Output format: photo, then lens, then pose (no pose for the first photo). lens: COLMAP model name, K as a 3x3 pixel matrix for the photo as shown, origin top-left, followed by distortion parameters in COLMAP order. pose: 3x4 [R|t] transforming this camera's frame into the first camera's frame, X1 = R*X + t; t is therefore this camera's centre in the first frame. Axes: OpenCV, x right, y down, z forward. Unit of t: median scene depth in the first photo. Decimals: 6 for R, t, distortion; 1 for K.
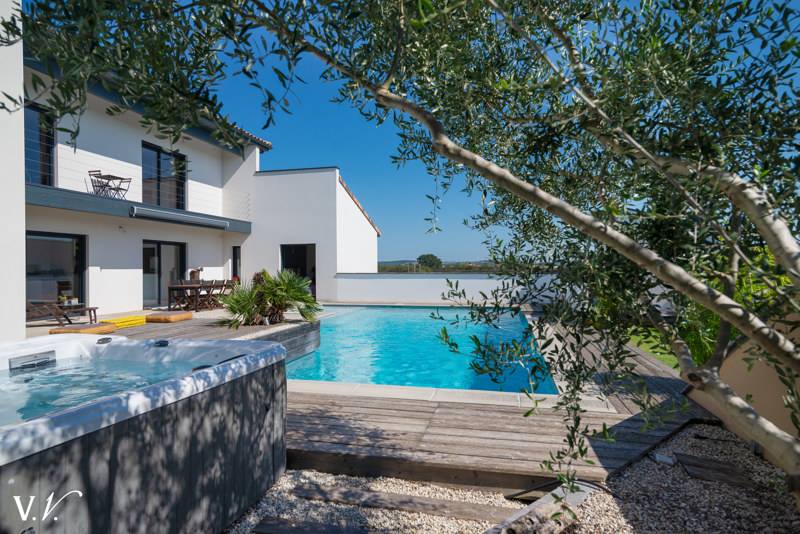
lens RADIAL K [[444.7, 0, 397.4], [0, 444.7, 265.2], [0, 0, 1]] dist [0.000236, -0.000187]
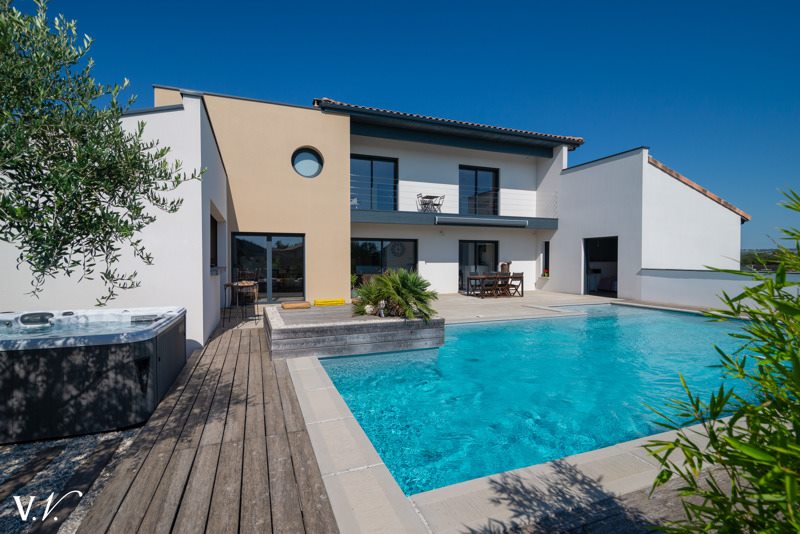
lens RADIAL K [[370.7, 0, 396.4], [0, 370.7, 268.5], [0, 0, 1]] dist [0.005002, 0.000051]
pose [[0.557569, 0.026234, -0.829716, 0.212647], [0.002508, 0.999443, 0.033286, -0.009482], [0.830127, -0.020640, 0.557192, 0.199021]]
